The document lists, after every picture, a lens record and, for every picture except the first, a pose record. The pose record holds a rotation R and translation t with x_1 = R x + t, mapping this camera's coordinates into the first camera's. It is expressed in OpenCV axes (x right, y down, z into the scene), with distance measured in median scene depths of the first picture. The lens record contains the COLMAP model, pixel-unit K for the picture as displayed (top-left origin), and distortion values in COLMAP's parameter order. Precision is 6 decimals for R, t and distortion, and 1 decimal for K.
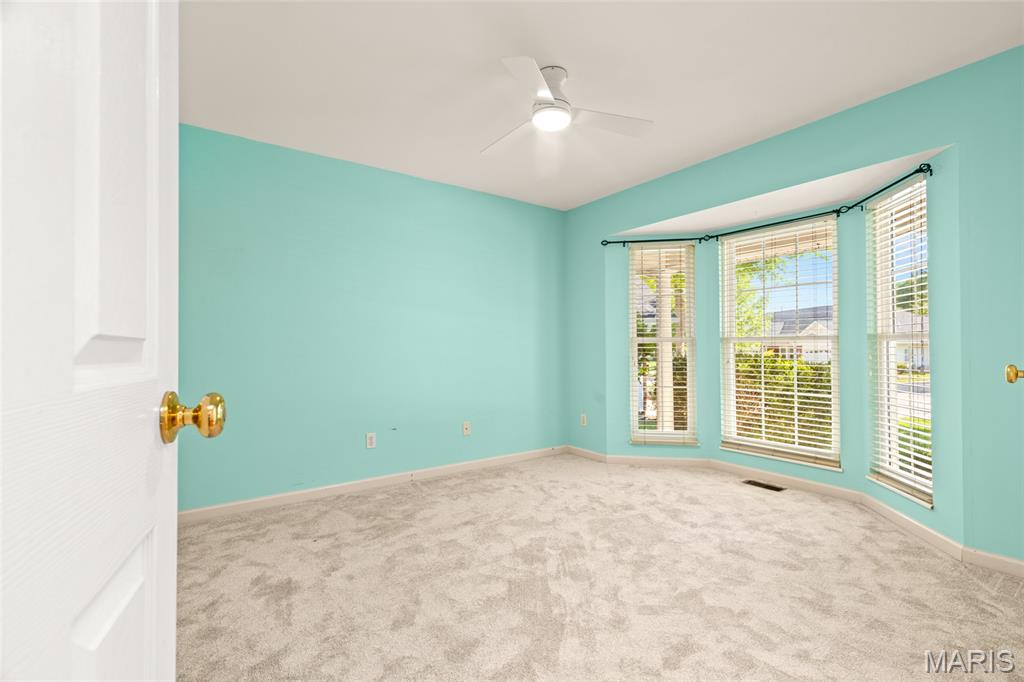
lens RADIAL K [[454.0, 0, 514.3], [0, 454.0, 344.6], [0, 0, 1]] dist [0.003580, 0.000521]
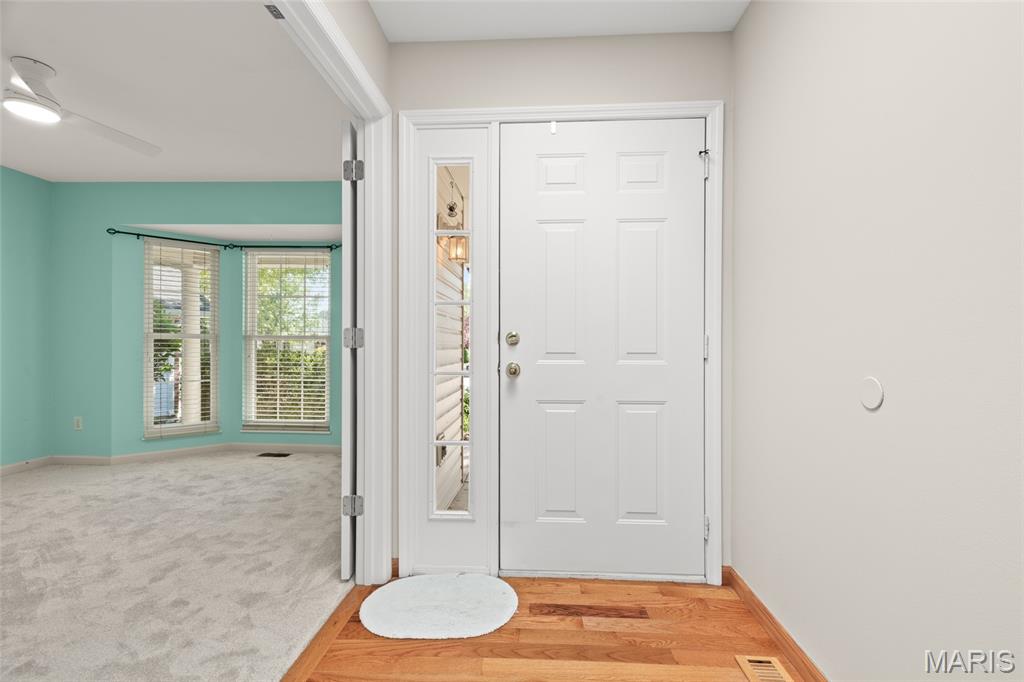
lens RADIAL K [[454.0, 0, 514.3], [0, 454.0, 344.6], [0, 0, 1]] dist [0.003580, 0.000521]
pose [[0.617712, 0.008043, 0.786364, -0.032389], [-0.015951, 0.999870, 0.002303, -0.007048], [-0.786243, -0.013966, 0.617760, -0.306853]]
